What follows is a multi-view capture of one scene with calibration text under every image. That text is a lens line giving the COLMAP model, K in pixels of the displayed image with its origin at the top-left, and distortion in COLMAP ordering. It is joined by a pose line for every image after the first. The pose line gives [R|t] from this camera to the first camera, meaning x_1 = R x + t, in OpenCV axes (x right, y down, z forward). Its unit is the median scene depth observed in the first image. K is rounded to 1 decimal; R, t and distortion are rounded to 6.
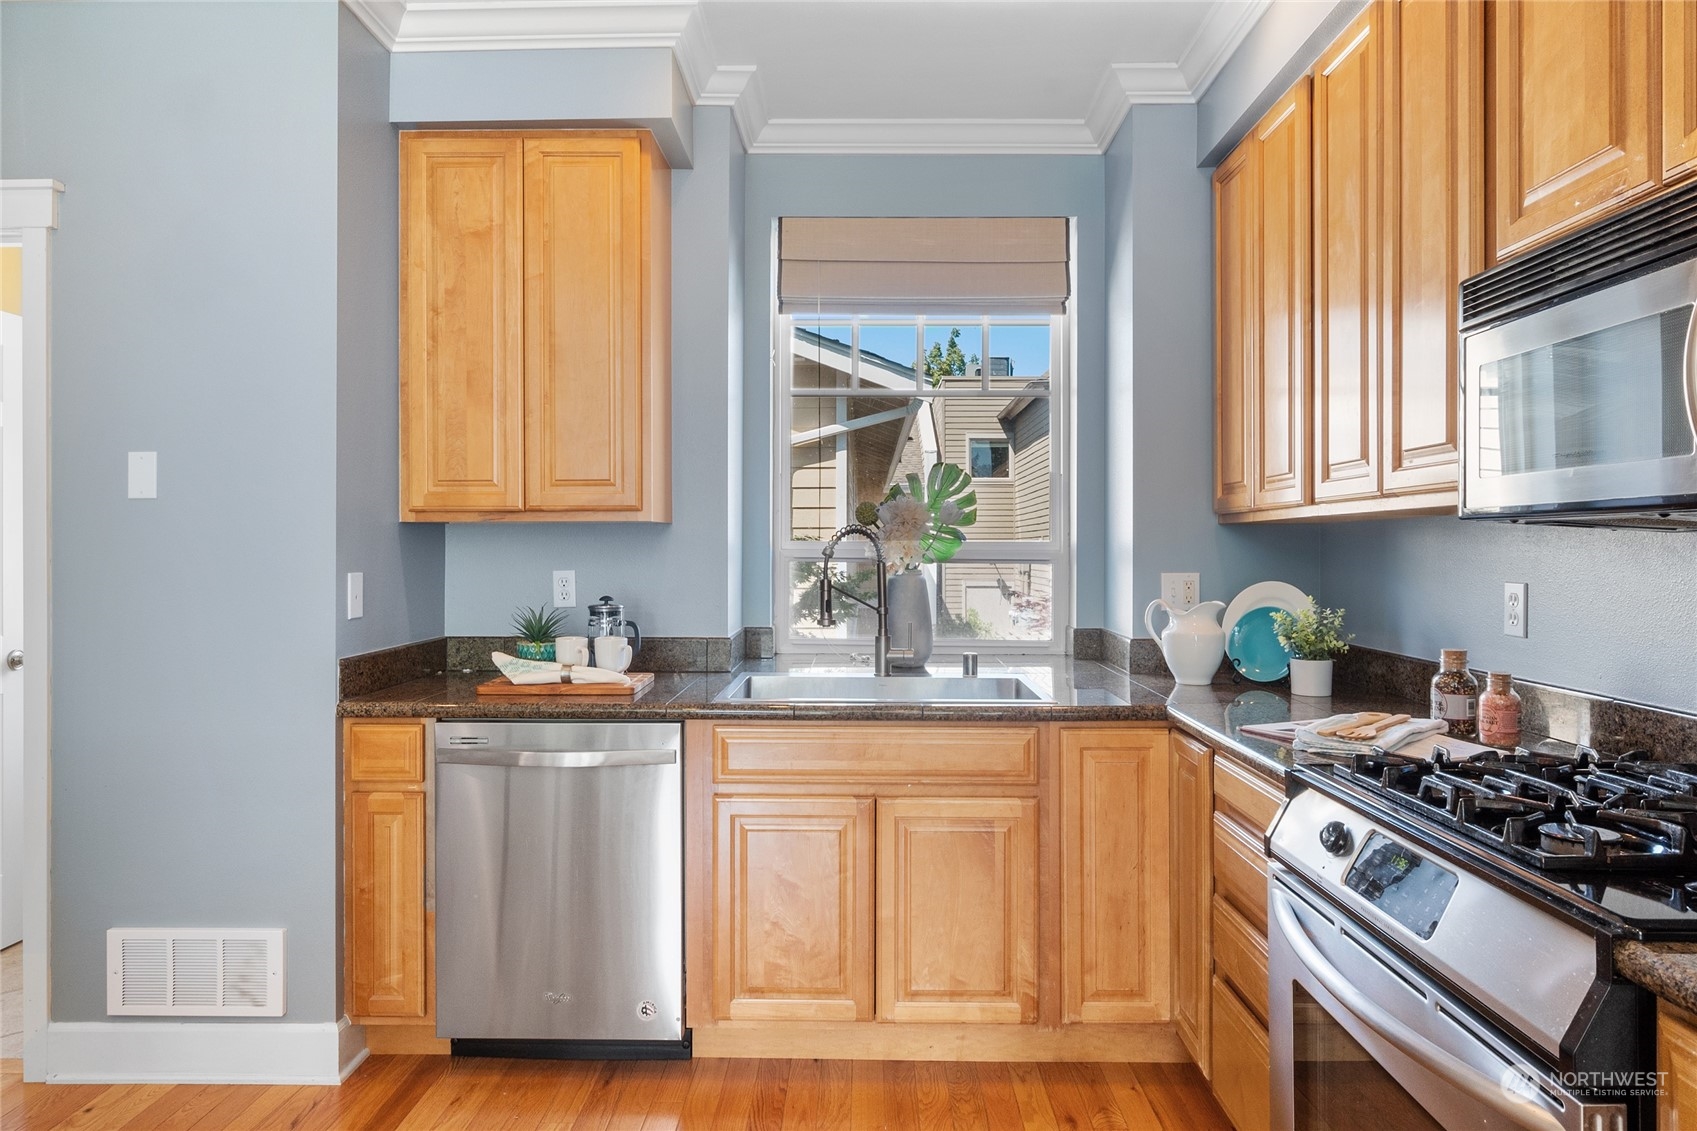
lens RADIAL K [[1042.9, 0, 845.7], [0, 1042.9, 550.2], [0, 0, 1]] dist [-0.004696, 0.001957]
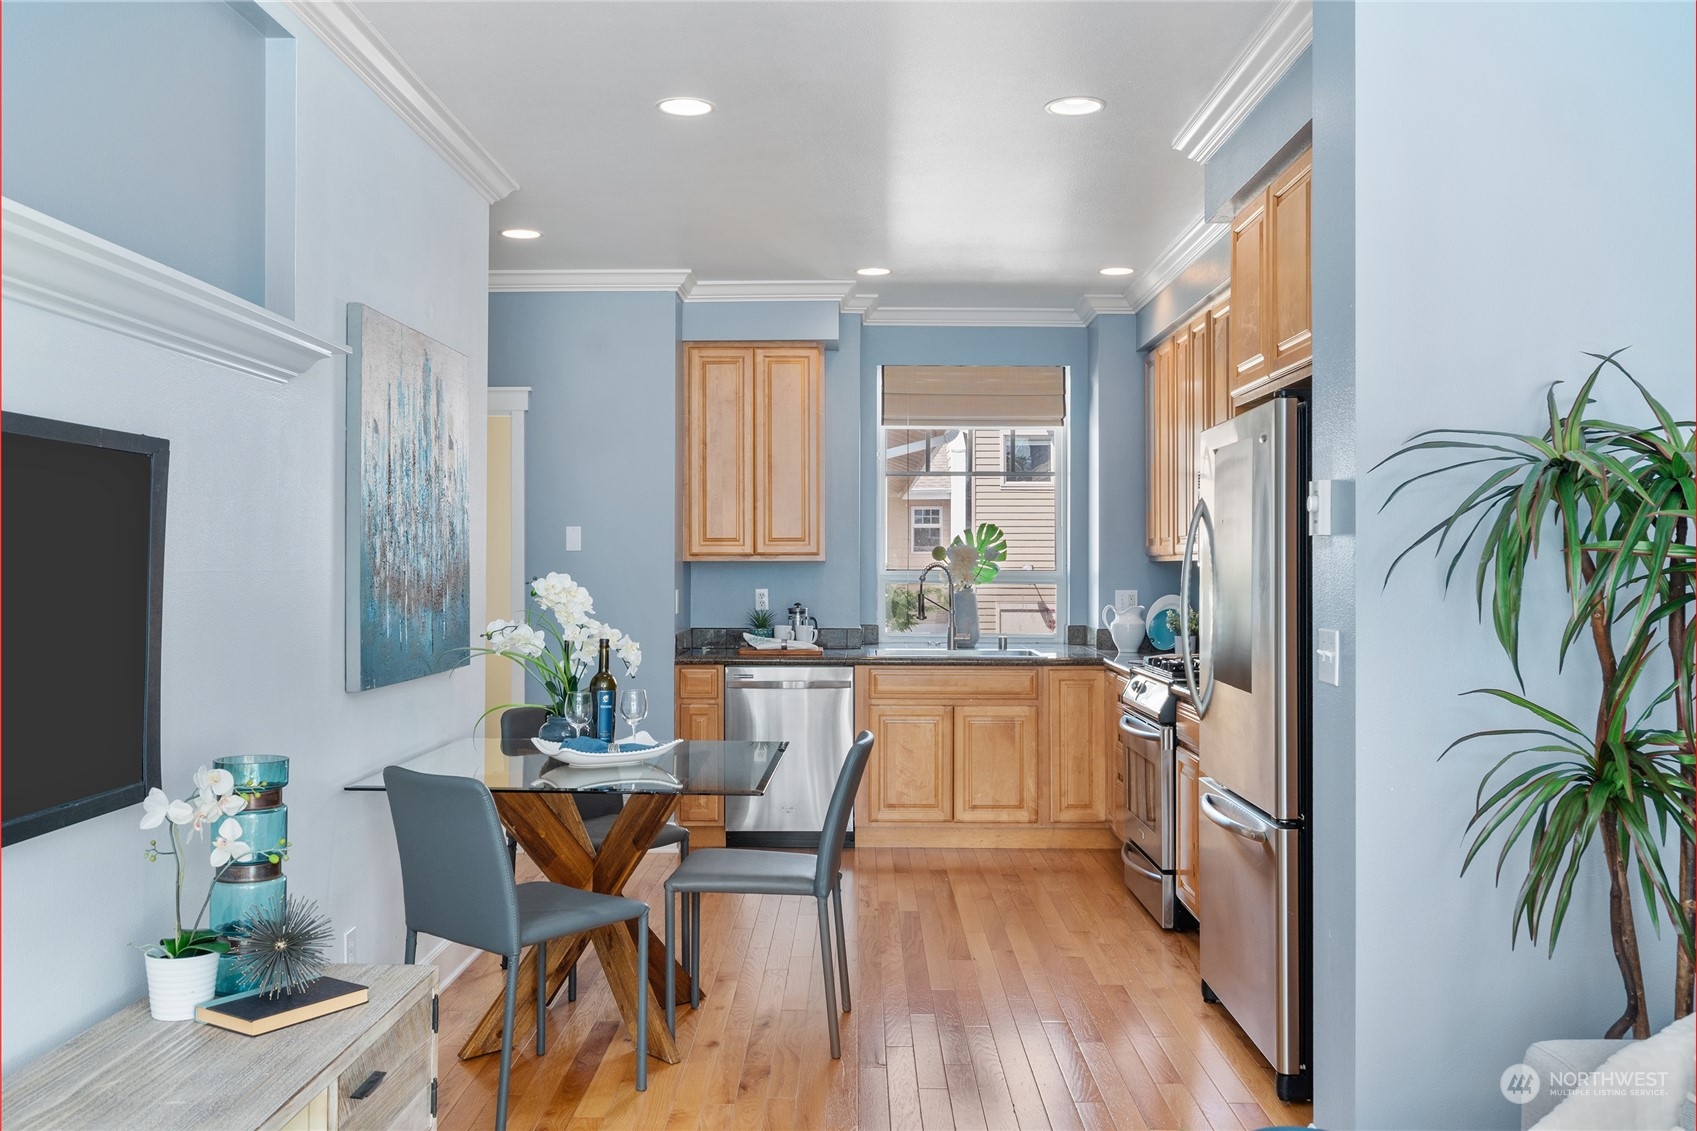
lens RADIAL K [[1470.6, 0, 844.4], [0, 1470.6, 551.7], [0, 0, 1]] dist [-0.015084, -0.003222]
pose [[0.999953, 0.000982, 0.009695, -0.192178], [-0.000898, 0.999961, -0.008750, -0.023224], [-0.009704, 0.008741, 0.999915, -1.655055]]
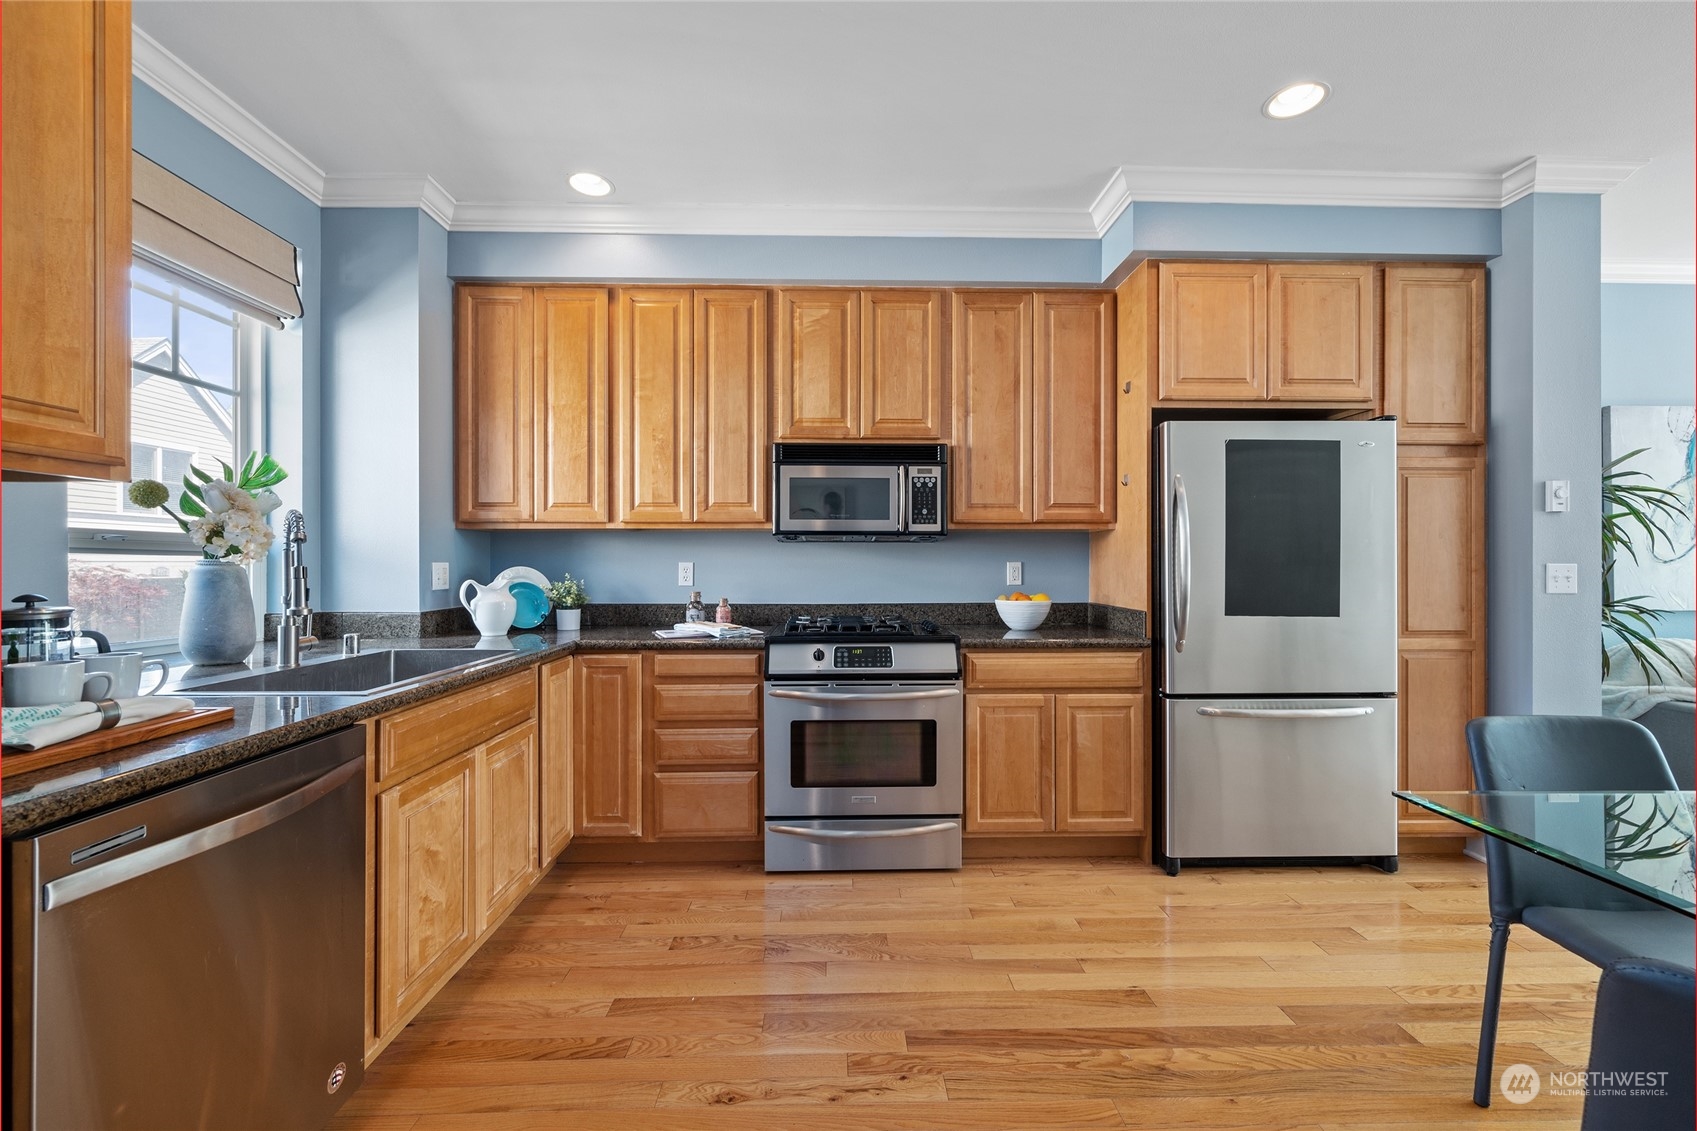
lens RADIAL K [[675.7, 0, 852.0], [0, 675.7, 562.7], [0, 0, 1]] dist [0.001590, 0.000347]
pose [[-0.048835, 0.001061, 0.998806, -0.721654], [0.000327, 0.999999, -0.001046, 0.027857], [-0.998807, 0.000276, -0.048836, 0.588896]]
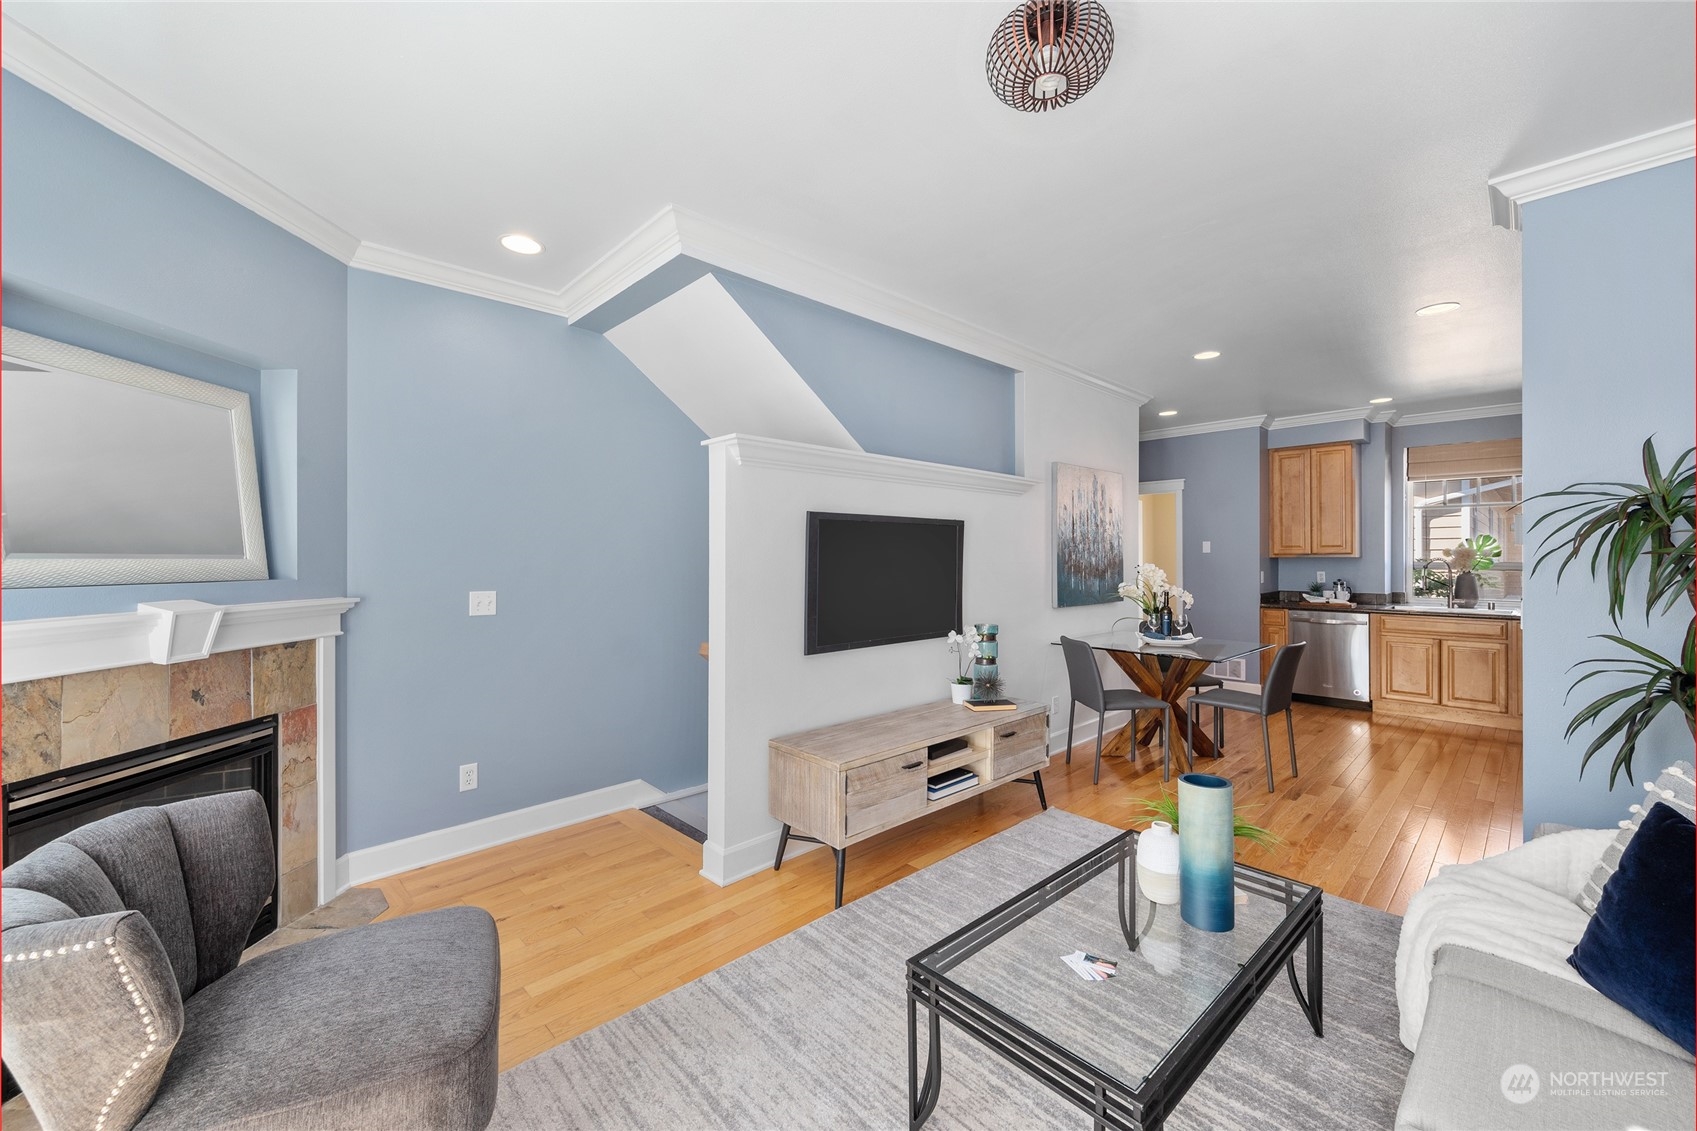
lens RADIAL K [[675.7, 0, 850.9], [0, 675.7, 555.0], [0, 0, 1]] dist [0.001590, 0.000347]
pose [[0.712618, -0.003465, -0.701544, 0.198849], [0.000628, 0.999991, -0.004302, -0.028562], [0.701552, 0.002626, 0.712613, -1.844005]]
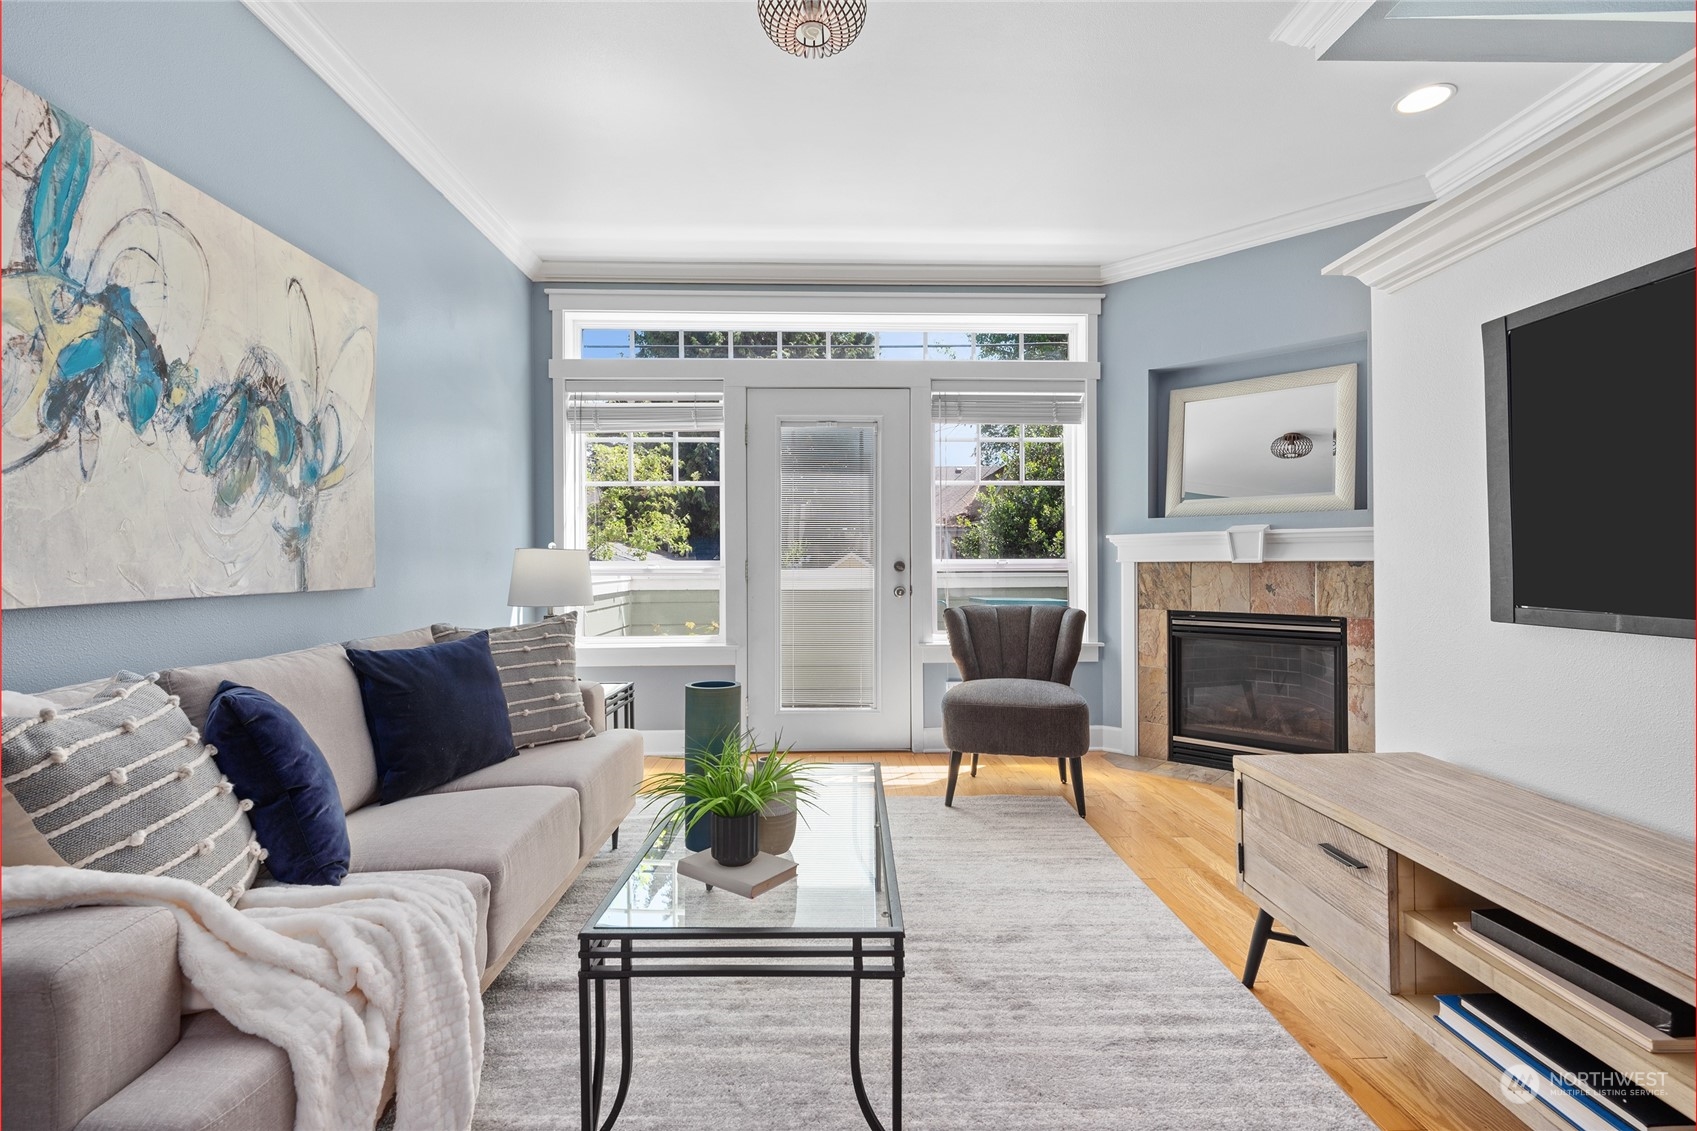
lens RADIAL K [[764.6, 0, 838.6], [0, 764.6, 569.1], [0, 0, 1]] dist [-0.000875, 0.000622]
pose [[-0.999032, 0.006987, -0.043422, -0.098988], [0.006617, 0.999941, 0.008663, 0.085603], [0.043480, 0.008367, -0.999019, -0.462842]]
